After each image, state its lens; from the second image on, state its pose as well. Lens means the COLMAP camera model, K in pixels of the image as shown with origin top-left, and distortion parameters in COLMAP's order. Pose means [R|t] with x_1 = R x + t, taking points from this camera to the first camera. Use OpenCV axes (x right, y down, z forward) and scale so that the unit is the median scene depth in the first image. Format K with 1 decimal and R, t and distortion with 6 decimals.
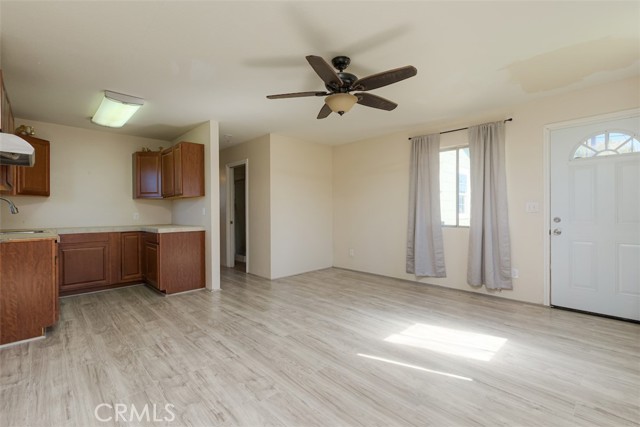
lens RADIAL K [[292.2, 0, 325.6], [0, 292.2, 209.7], [0, 0, 1]] dist [0.011141, 0.001243]
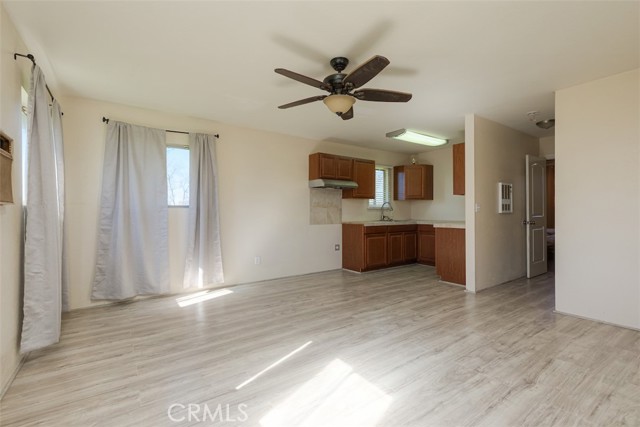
lens RADIAL K [[292.2, 0, 319.9], [0, 292.2, 214.1], [0, 0, 1]] dist [0.011141, 0.001243]
pose [[-0.162047, 0.019373, -0.986593, 0.940179], [0.012375, 0.999769, 0.017599, -0.003094], [0.986705, -0.009358, -0.162249, 0.968522]]
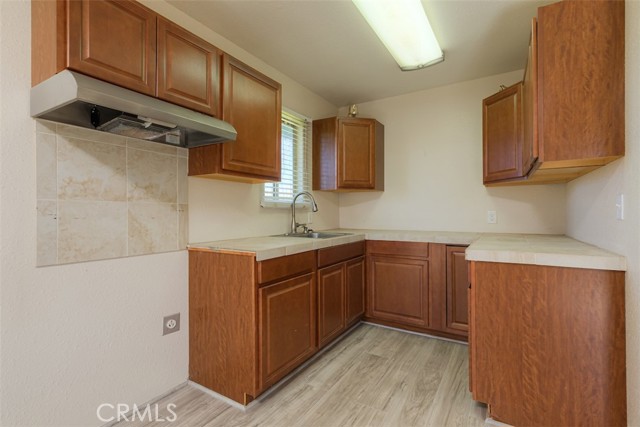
lens RADIAL K [[300.9, 0, 319.7], [0, 300.9, 213.6], [0, 0, 1]] dist [-0.003406, 0.000279]
pose [[0.241088, 0.013703, -0.970406, -0.277289], [0.006890, 0.999851, 0.015831, 0.007144], [0.970479, -0.010503, 0.240958, 0.922135]]
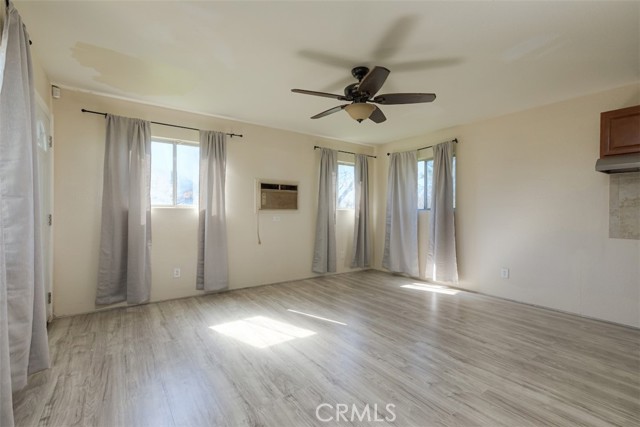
lens RADIAL K [[292.2, 0, 319.3], [0, 292.2, 212.9], [0, 0, 1]] dist [0.011141, 0.001243]
pose [[-0.985755, 0.002542, 0.168170, 0.016590], [0.001234, 0.999968, -0.007881, 0.011486], [-0.168185, -0.007561, -0.985727, 1.827288]]
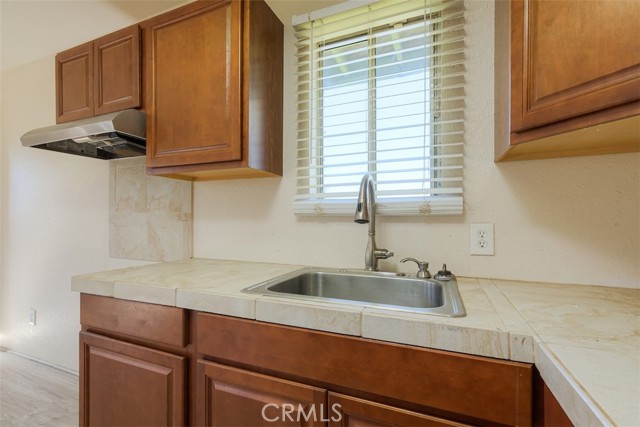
lens RADIAL K [[292.2, 0, 317.2], [0, 292.2, 219.4], [0, 0, 1]] dist [0.011141, 0.001243]
pose [[-0.923002, 0.005849, -0.384750, -1.003465], [0.010368, 0.999899, -0.009671, 0.015320], [0.384655, -0.012915, -0.922970, 1.436059]]
